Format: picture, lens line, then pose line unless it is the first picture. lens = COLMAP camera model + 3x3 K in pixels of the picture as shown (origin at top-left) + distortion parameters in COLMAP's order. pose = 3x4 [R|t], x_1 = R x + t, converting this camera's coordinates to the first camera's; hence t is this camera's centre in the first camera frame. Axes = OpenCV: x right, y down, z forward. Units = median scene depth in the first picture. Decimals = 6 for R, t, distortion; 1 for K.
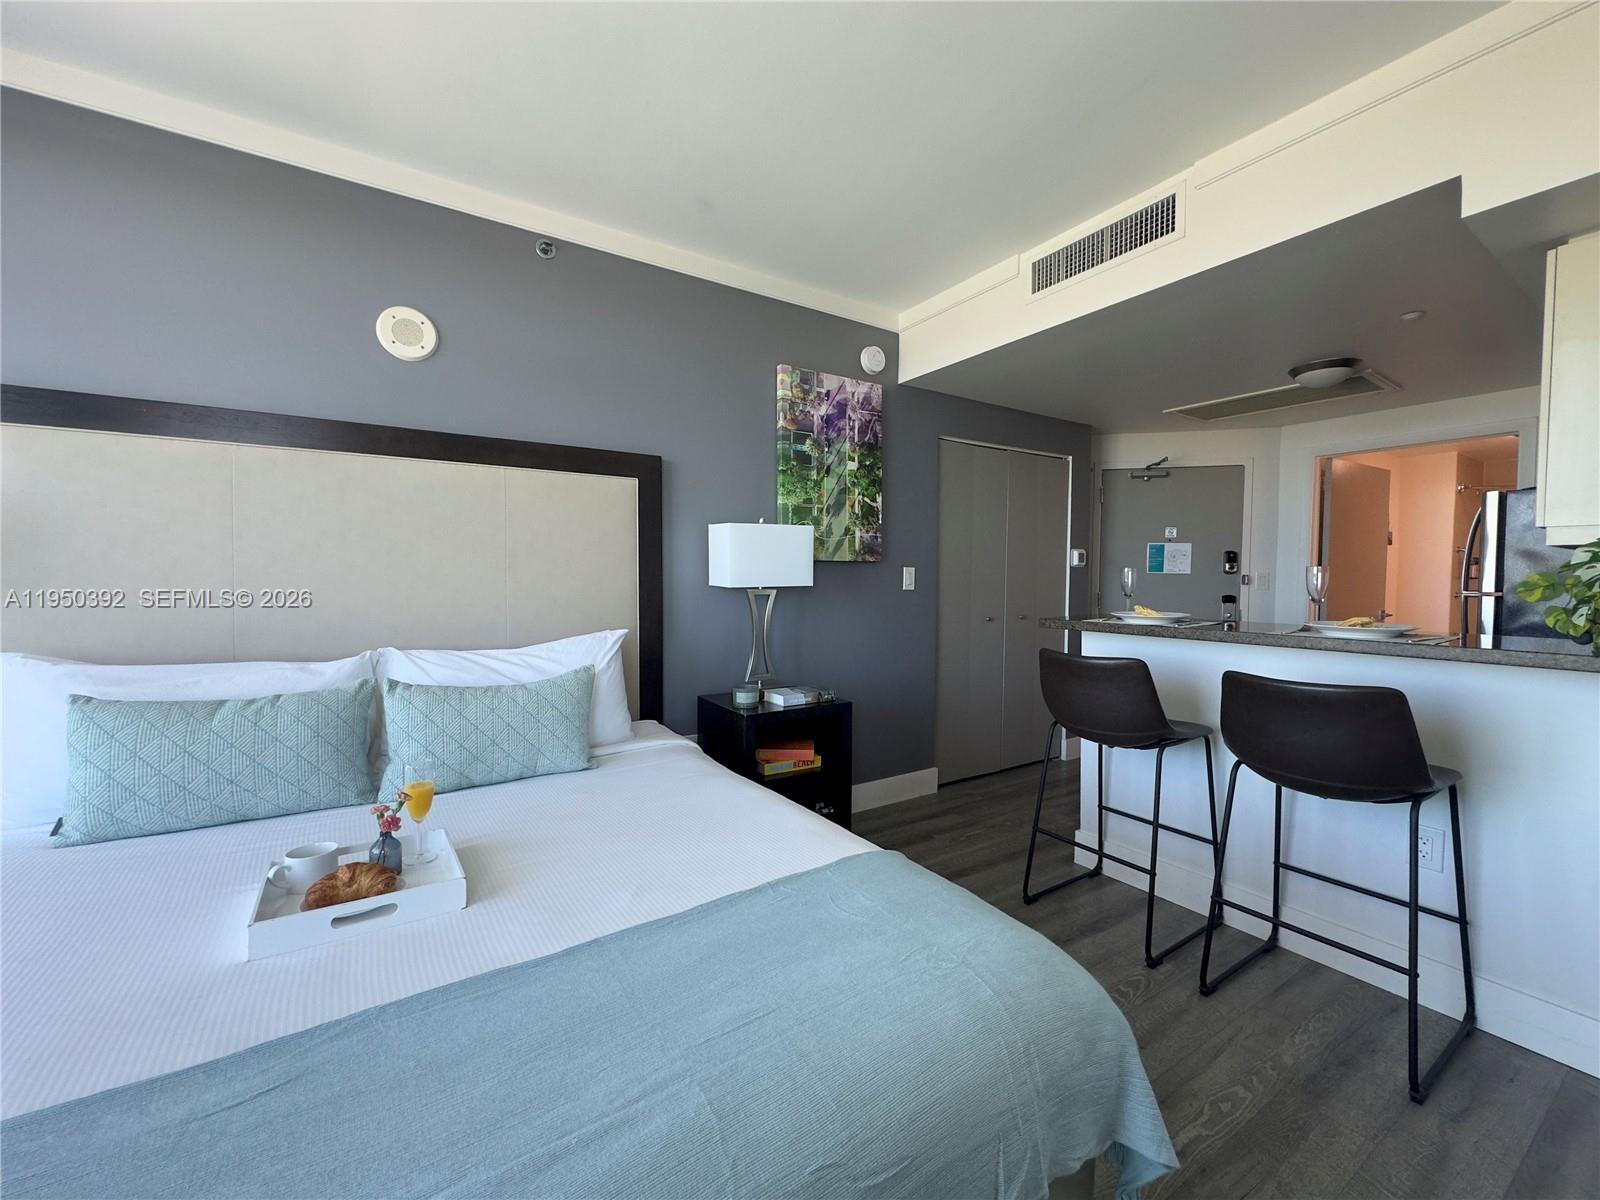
lens RADIAL K [[638.7, 0, 800.0], [0, 638.7, 600.0], [0, 0, 1]] dist [-0.005243, 0.000683]
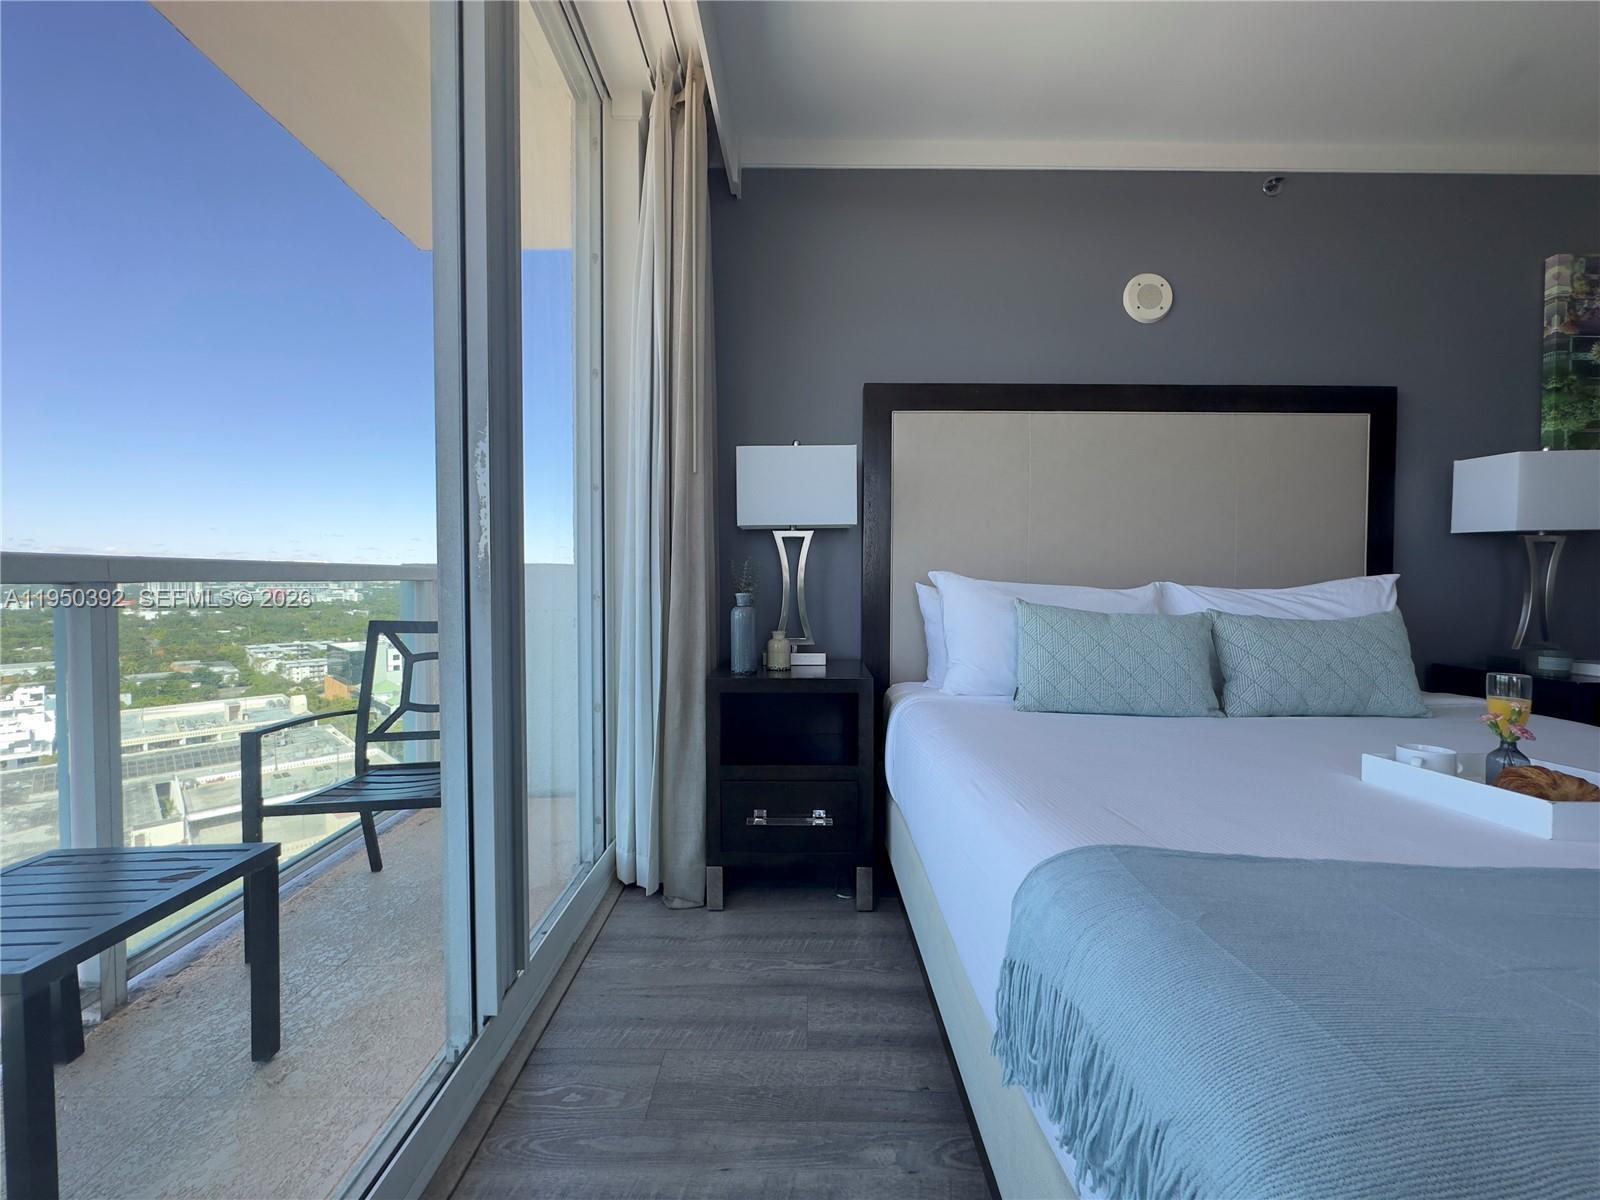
lens RADIAL K [[638.7, 0, 800.0], [0, 638.7, 600.0], [0, 0, 1]] dist [-0.005243, 0.000683]
pose [[0.842992, 0.015363, -0.537707, -0.472629], [-0.018979, 0.999819, -0.001189, 0.094405], [0.537591, 0.011207, 0.843131, -0.197507]]
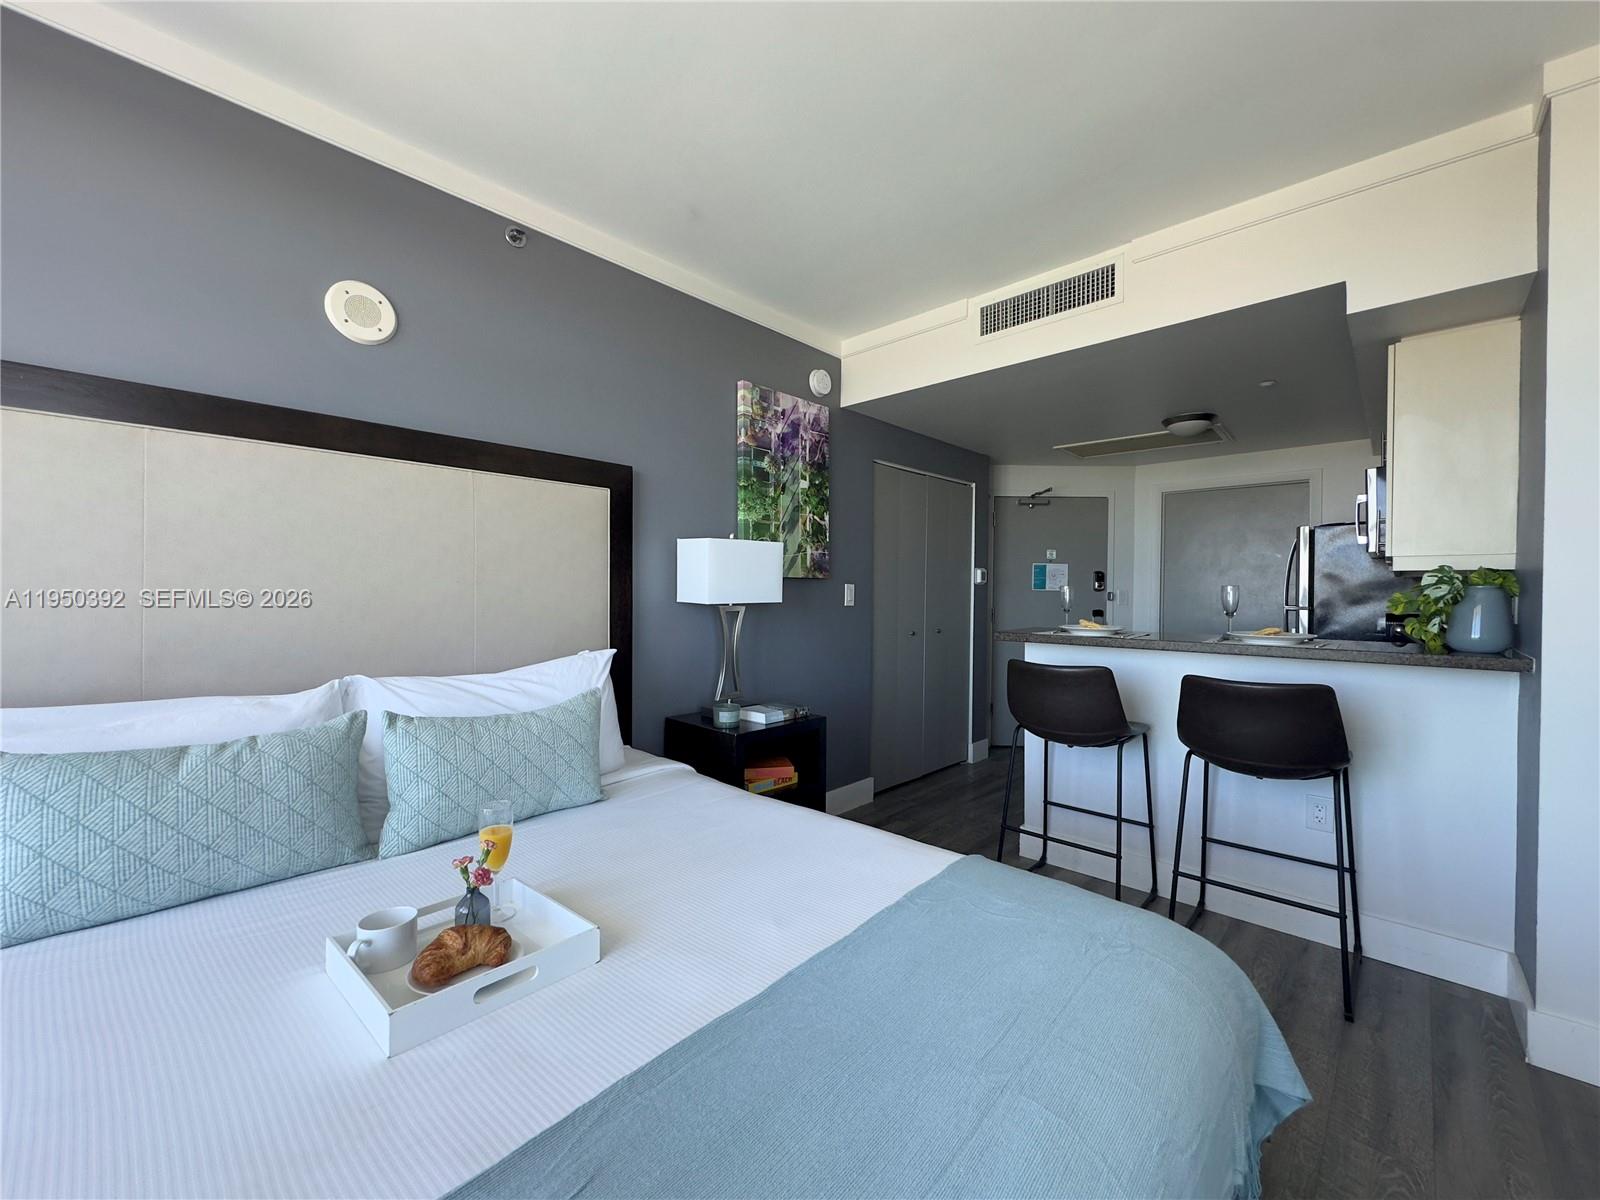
lens RADIAL K [[638.7, 0, 800.0], [0, 638.7, 600.0], [0, 0, 1]] dist [-0.005243, 0.000683]
pose [[0.971274, -0.000372, 0.237962, -0.217534], [0.006195, 0.999699, -0.023724, -0.001946], [-0.237881, 0.024517, 0.970985, 0.021369]]
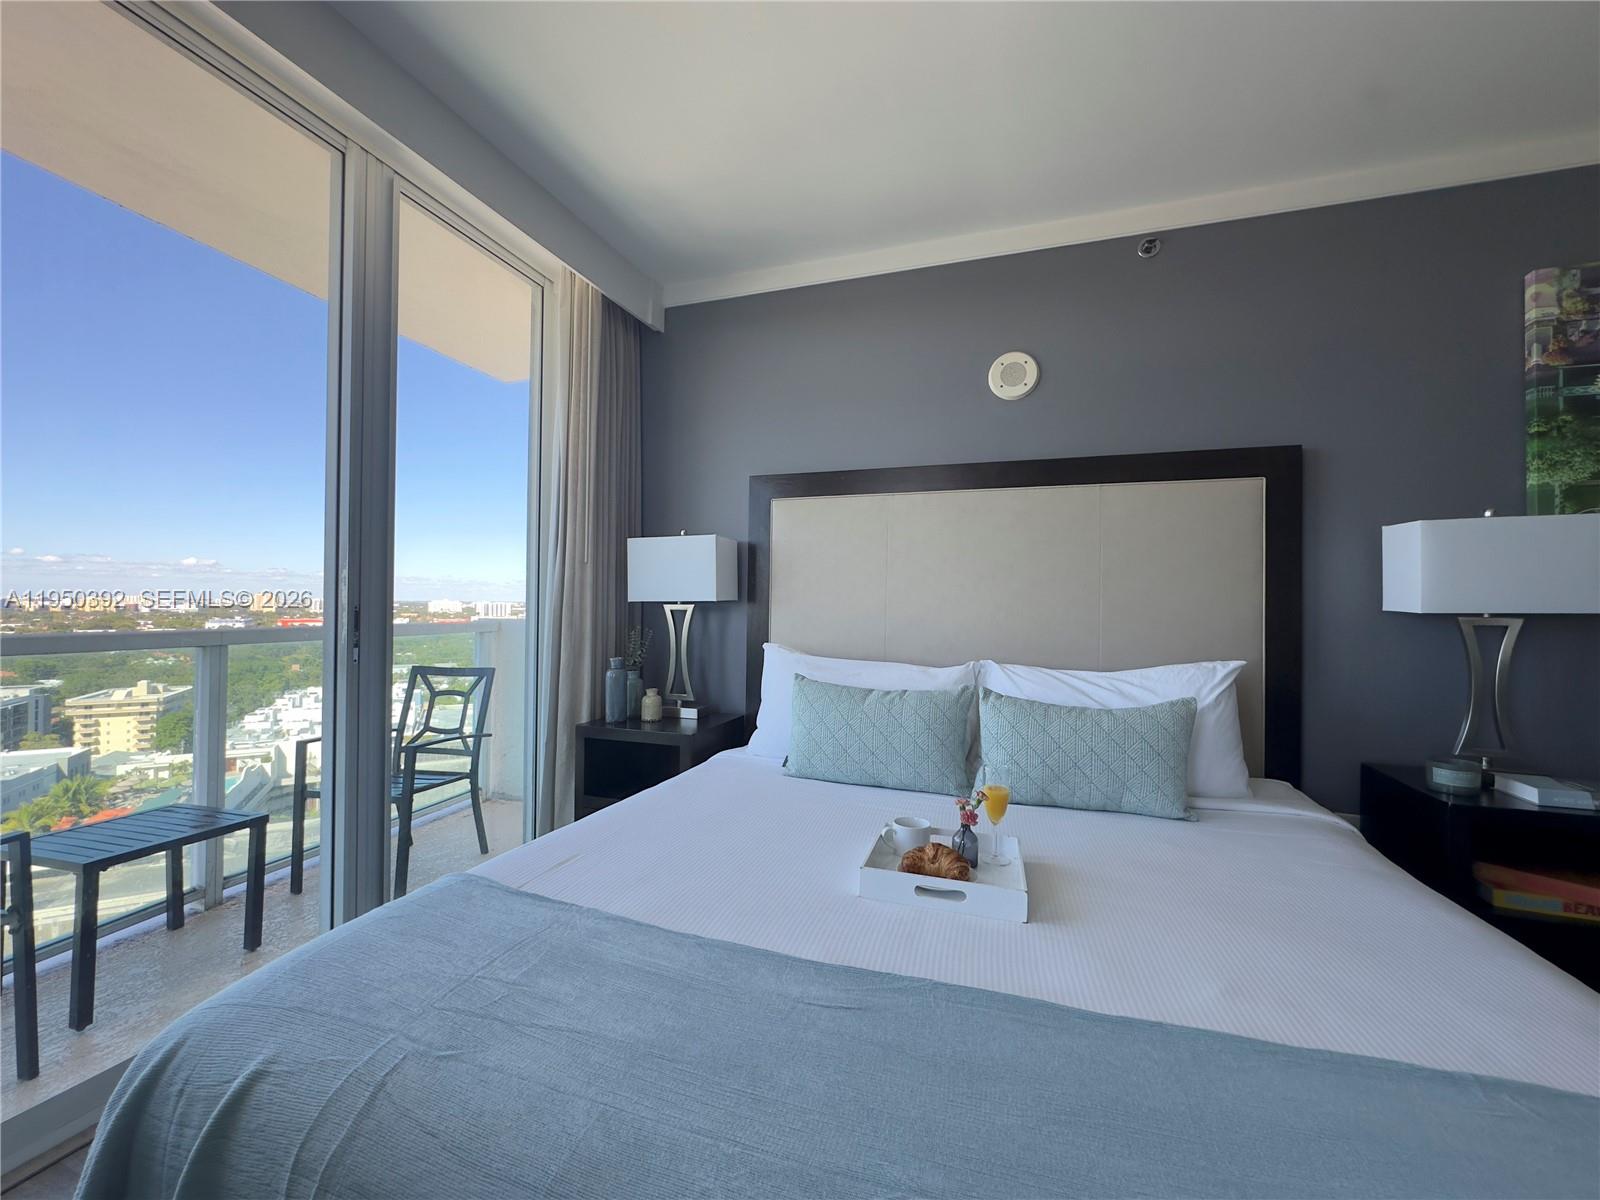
lens RADIAL K [[638.7, 0, 800.0], [0, 638.7, 600.0], [0, 0, 1]] dist [-0.005243, 0.000683]
pose [[0.621715, -0.002485, -0.783239, 0.012519], [-0.037827, 0.998733, -0.033195, 0.015695], [0.782329, 0.050265, 0.620834, 0.044908]]
